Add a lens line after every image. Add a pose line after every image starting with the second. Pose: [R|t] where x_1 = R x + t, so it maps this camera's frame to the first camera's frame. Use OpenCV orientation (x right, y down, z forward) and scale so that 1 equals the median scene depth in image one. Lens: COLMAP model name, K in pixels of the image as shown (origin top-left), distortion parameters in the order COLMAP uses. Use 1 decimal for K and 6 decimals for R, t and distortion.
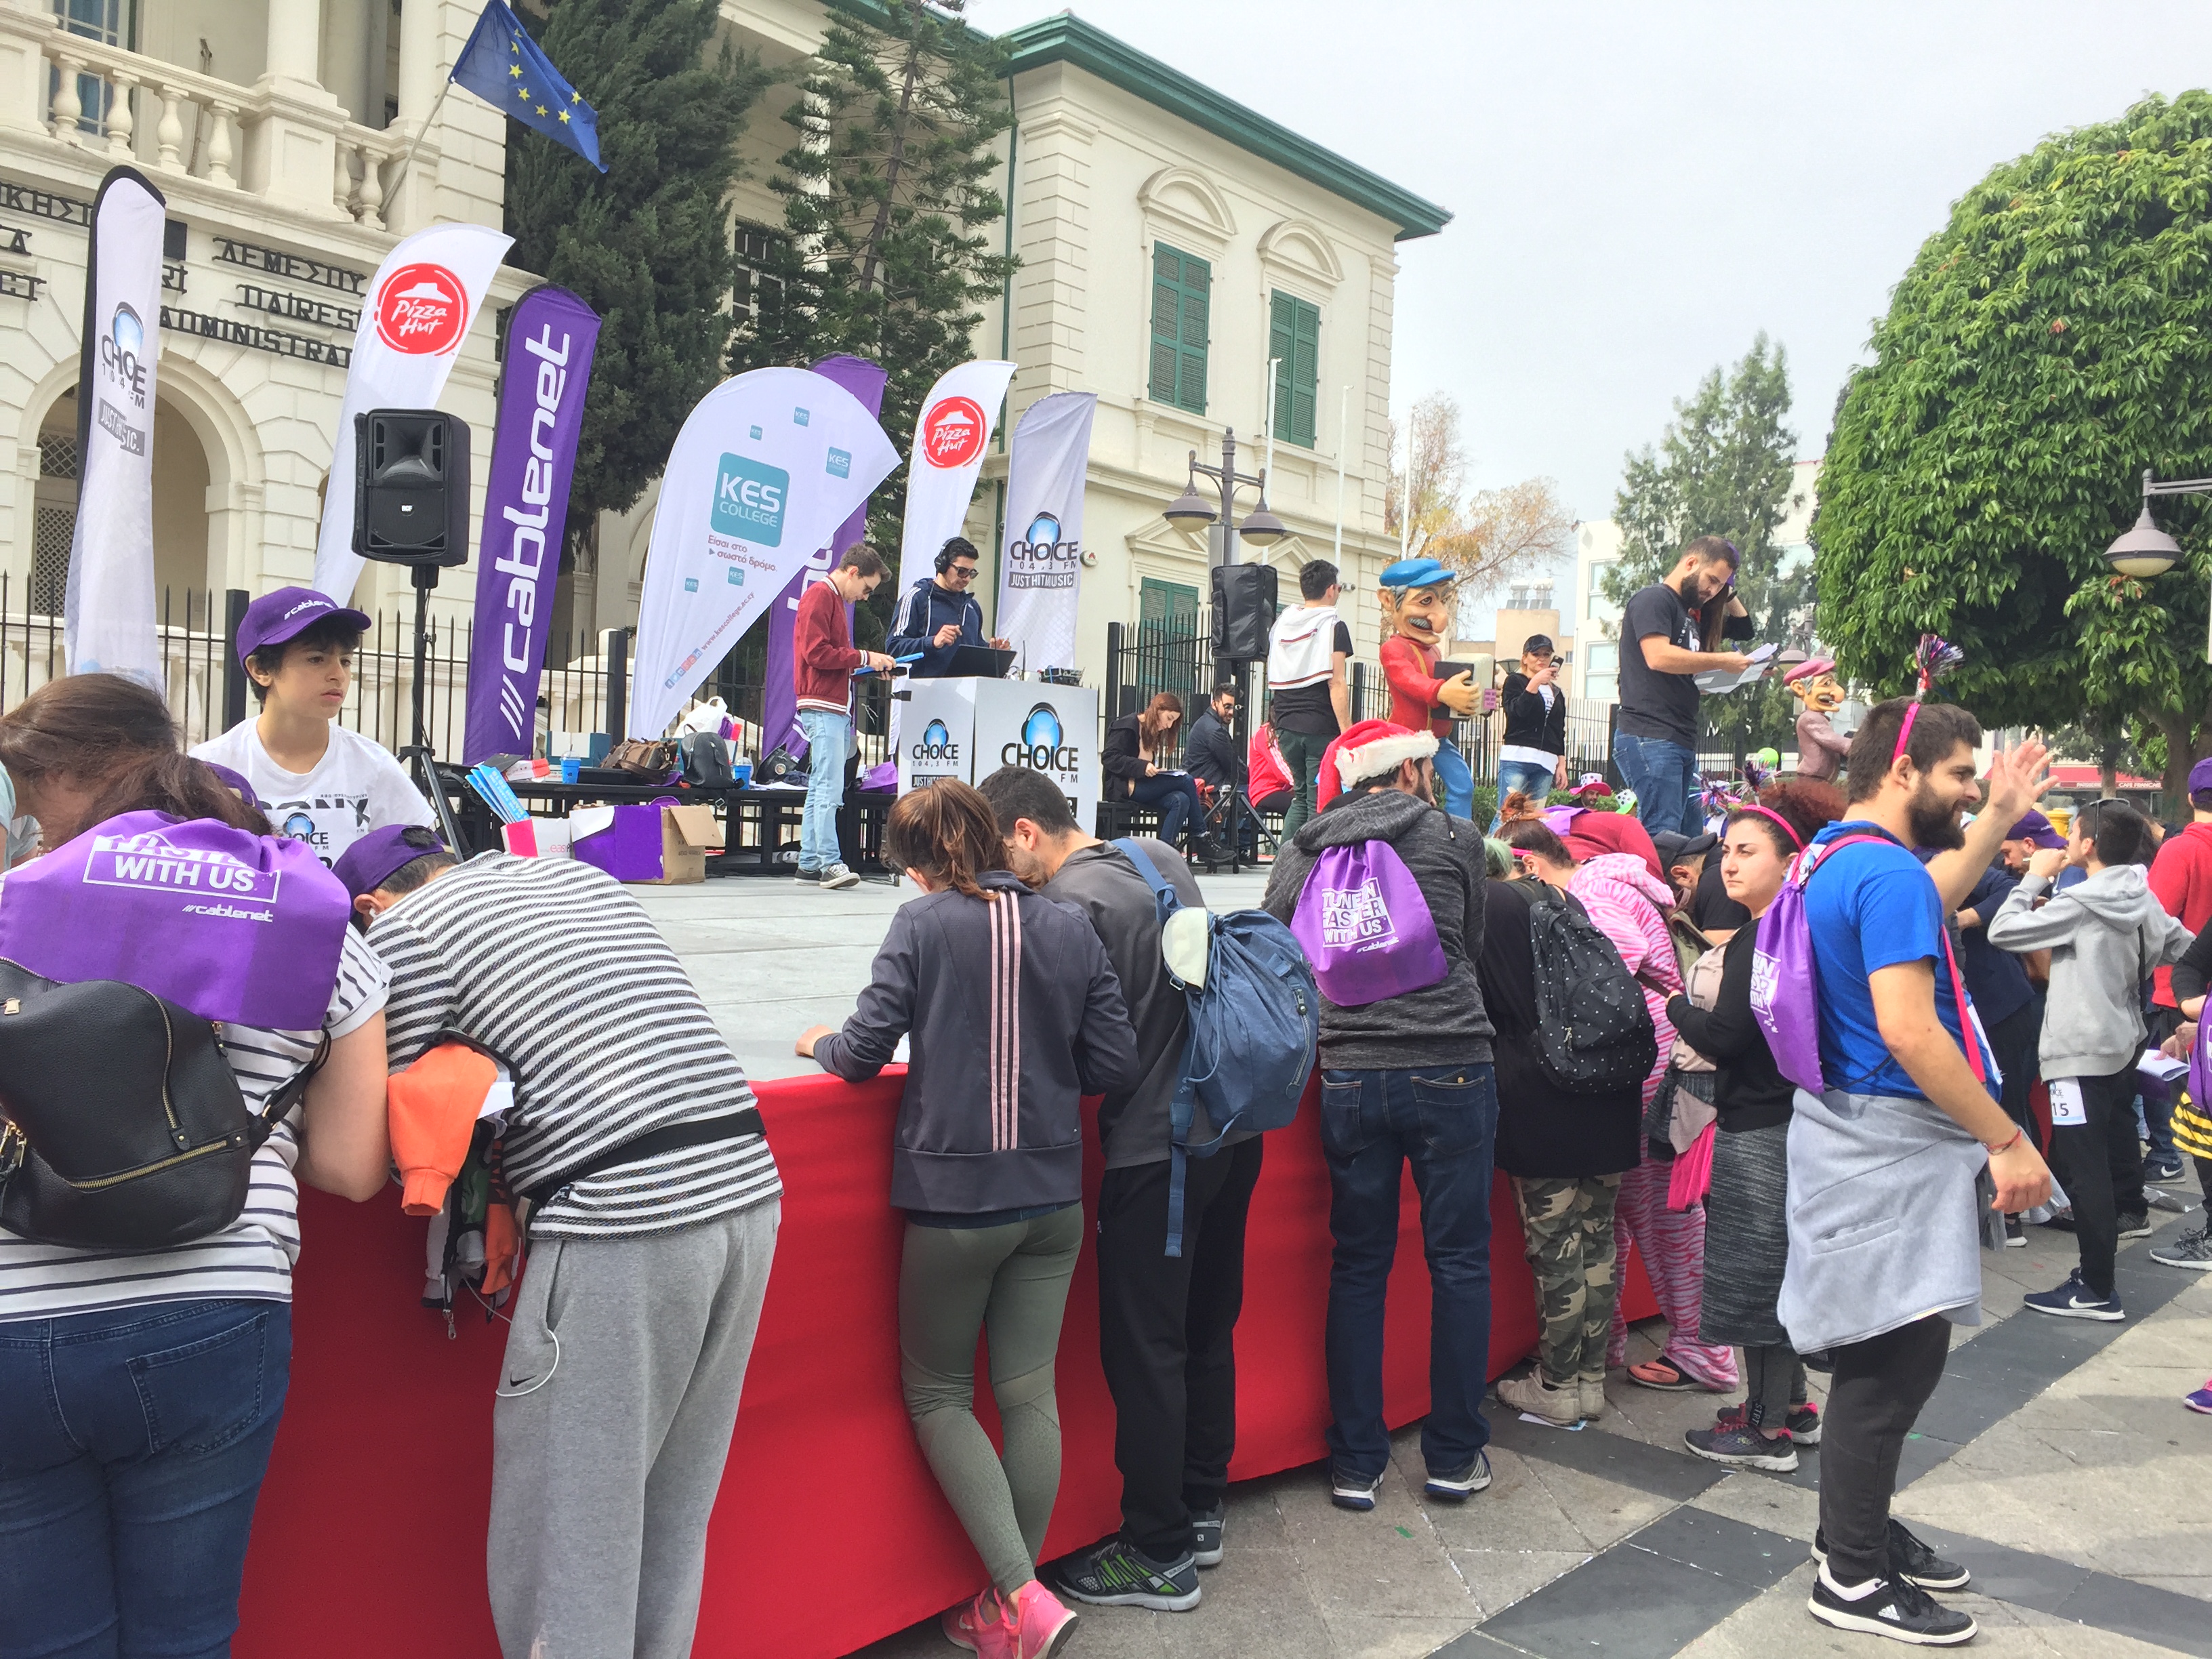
lens RADIAL K [[1901.0, 0, 1086.4], [0, 1901.0, 819.0], [0, 0, 1]] dist [0.085637, -0.123036]
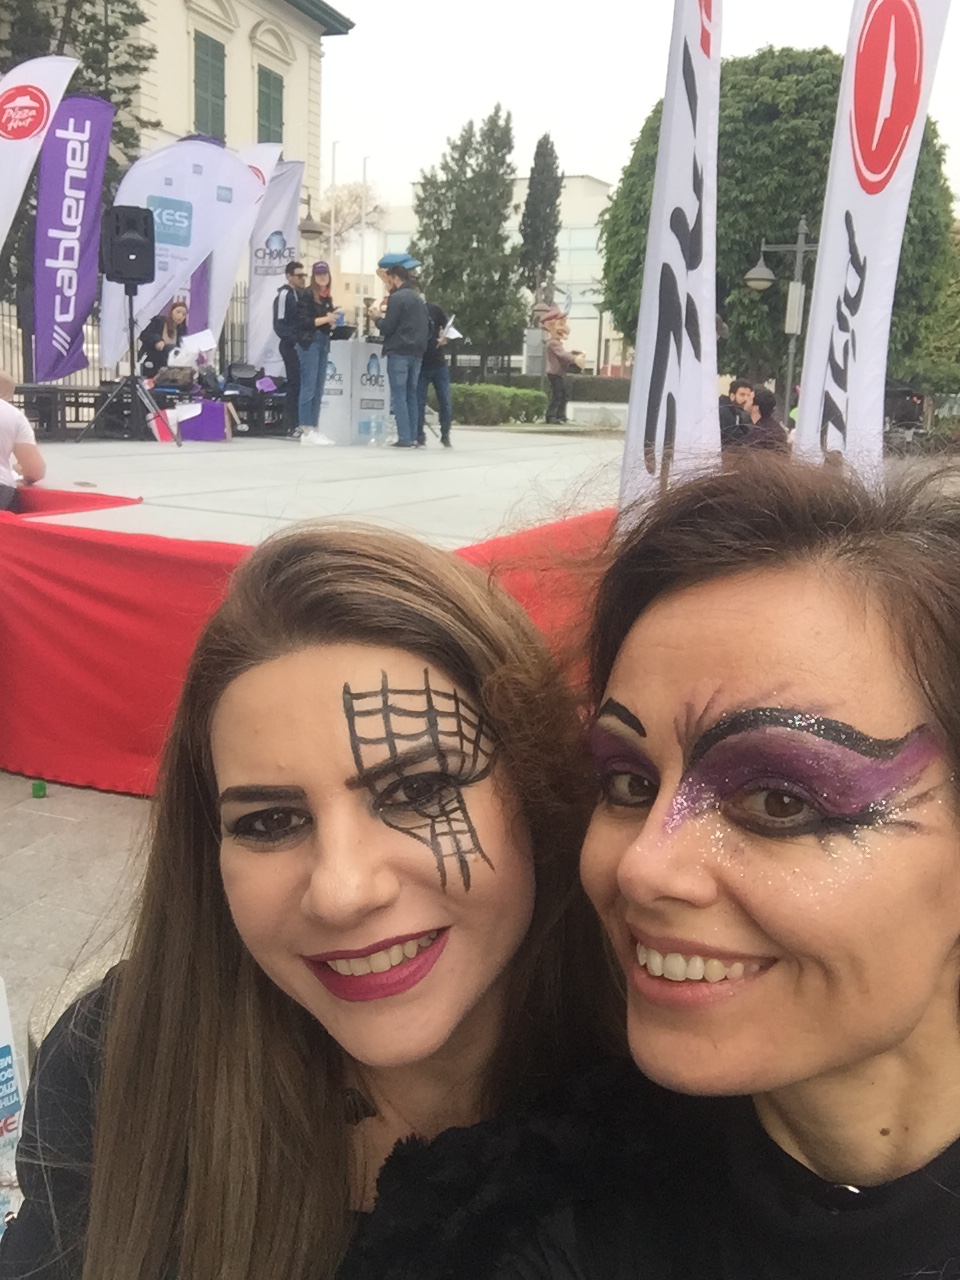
lens RADIAL K [[1207.4, 0, 489.0], [0, 1207.4, 641.4], [0, 0, 1]] dist [-0.005507, 0.000000]
pose [[0.929147, -0.068555, 0.363299, -0.222623], [-0.007594, 0.978912, 0.204141, -0.011456], [-0.369633, -0.192436, 0.909032, -0.172662]]
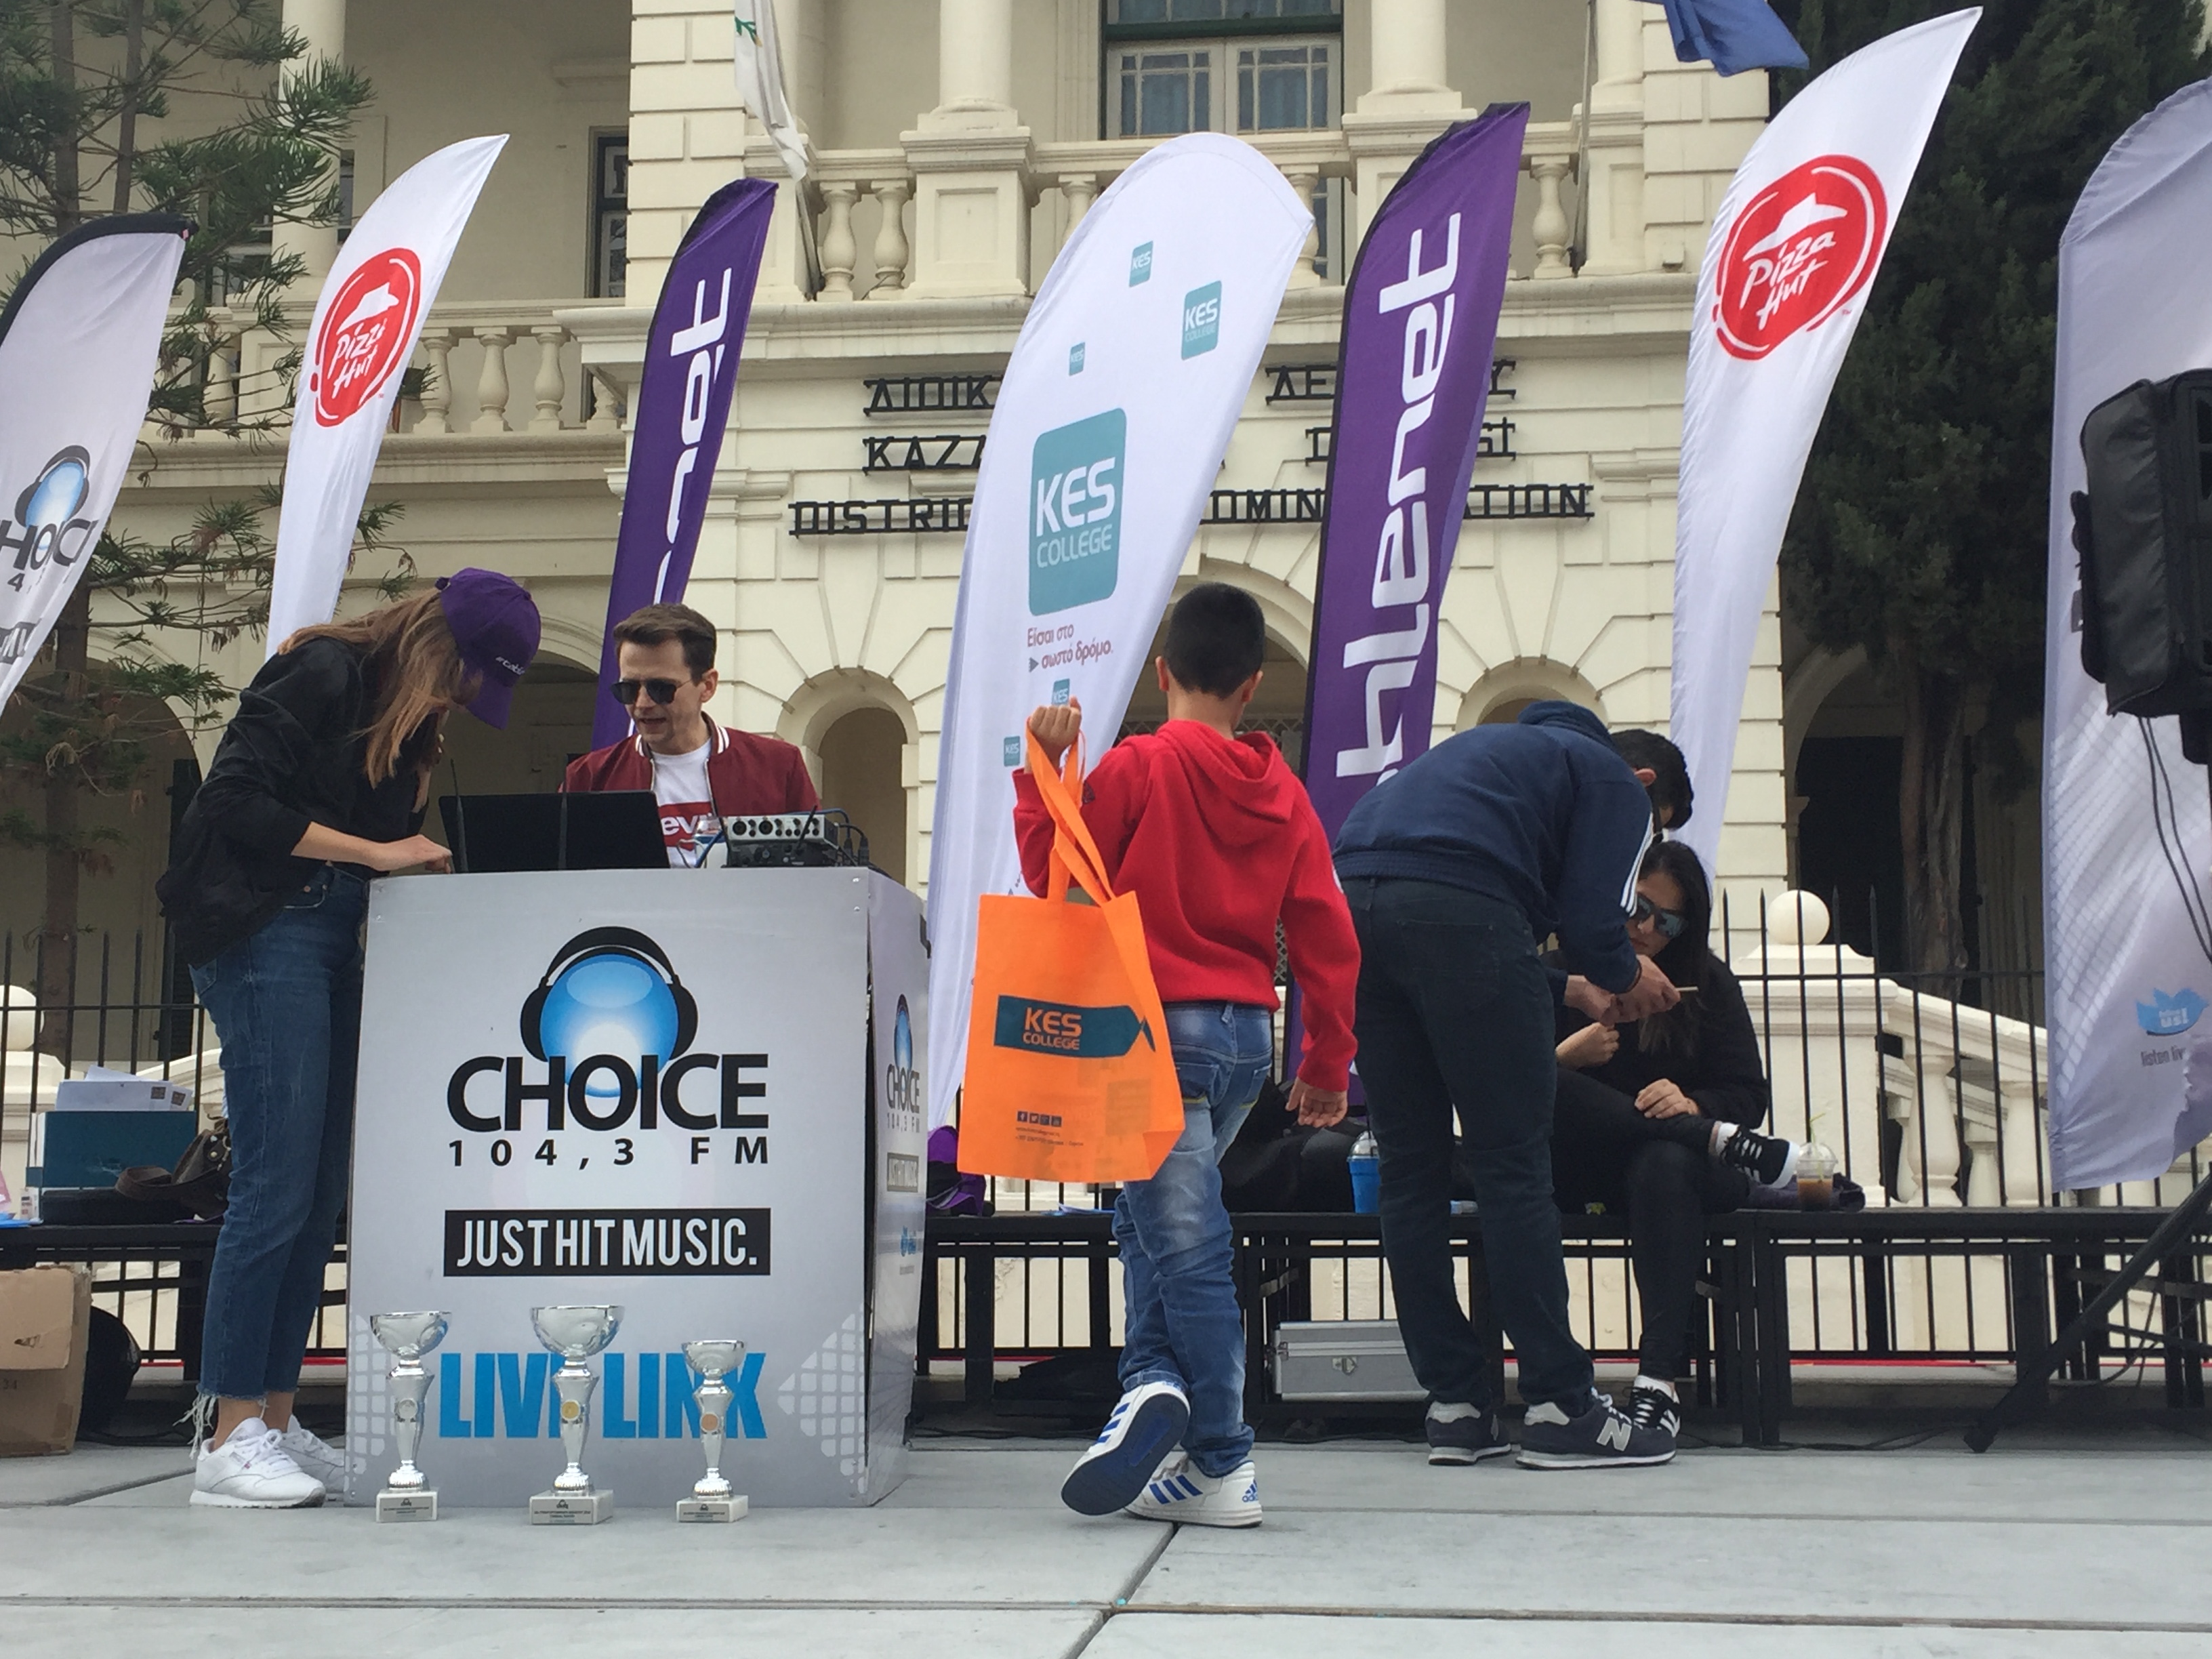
lens RADIAL K [[2792.1, 0, 1061.5], [0, 2792.1, 827.8], [0, 0, 1]] dist [0.051331, 0.000000]
pose [[0.572484, -0.151267, -0.805842, 0.227833], [0.021550, 0.985271, -0.169639, 0.003605], [0.819633, 0.079750, 0.567311, 0.421863]]
